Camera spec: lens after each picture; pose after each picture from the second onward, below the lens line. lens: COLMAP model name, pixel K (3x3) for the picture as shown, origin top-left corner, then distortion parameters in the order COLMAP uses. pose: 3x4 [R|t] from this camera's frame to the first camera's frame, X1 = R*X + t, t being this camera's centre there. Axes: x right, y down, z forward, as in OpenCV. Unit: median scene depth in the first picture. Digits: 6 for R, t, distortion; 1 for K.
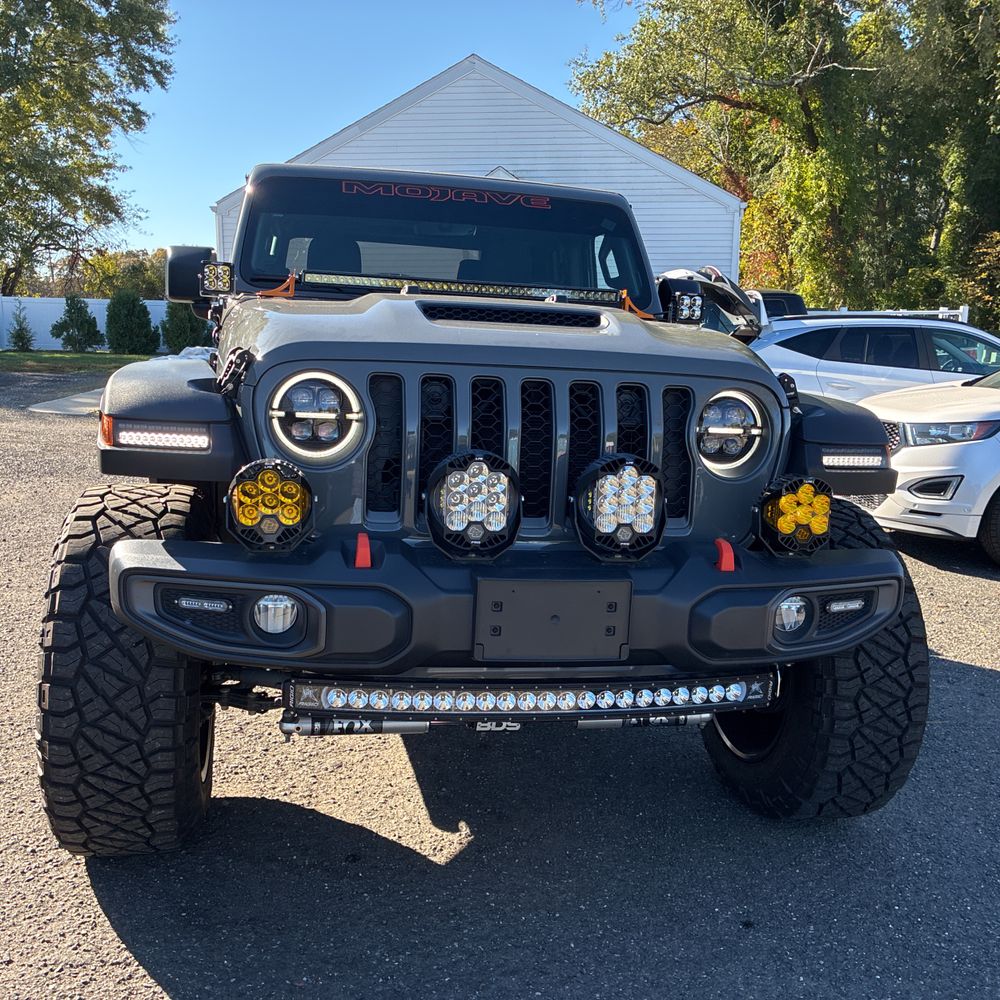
lens RADIAL K [[1010.0, 0, 500.9], [0, 1010.0, 499.3], [0, 0, 1]] dist [0.025216, 0.000000]
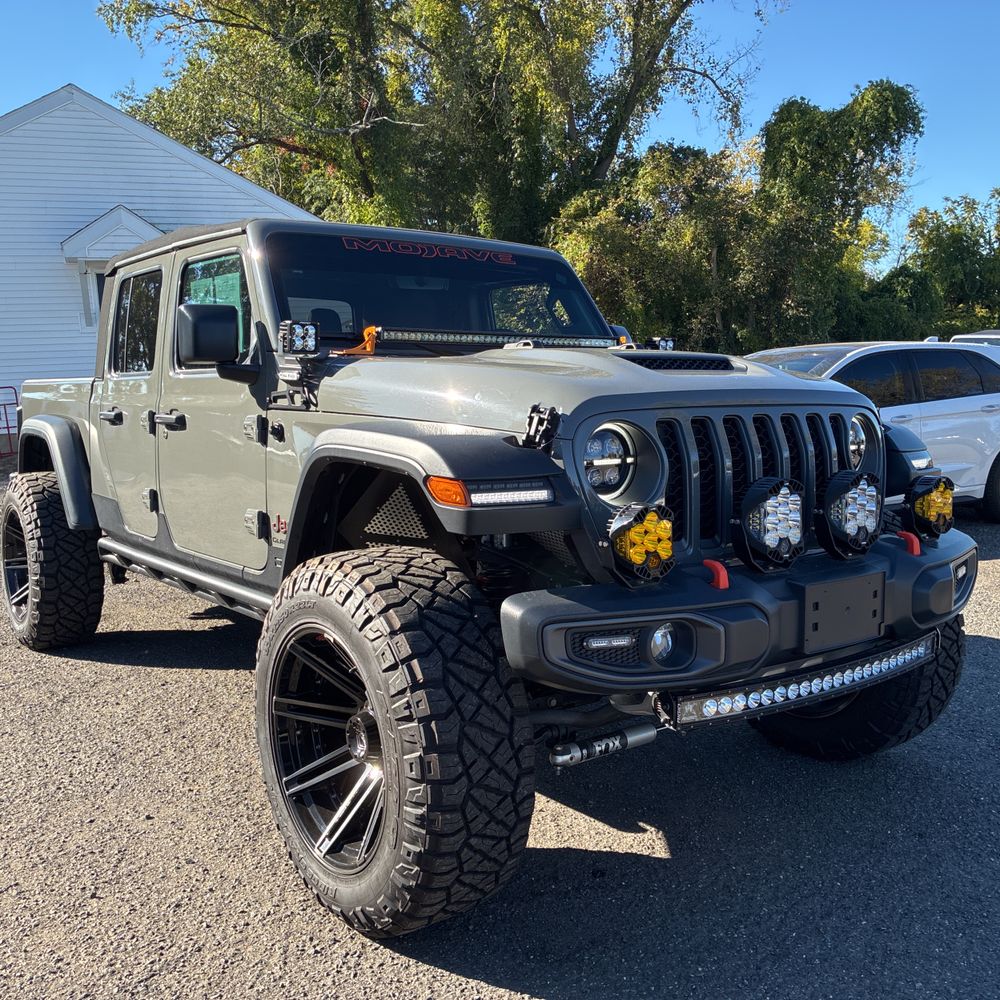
lens RADIAL K [[1010.0, 0, 505.2], [0, 1010.0, 498.7], [0, 0, 1]] dist [0.025216, 0.000000]
pose [[0.894441, -0.099474, 0.435981, -0.636235], [0.114834, 0.993344, -0.008945, -0.038765], [-0.432189, 0.058066, 0.899911, 0.055141]]
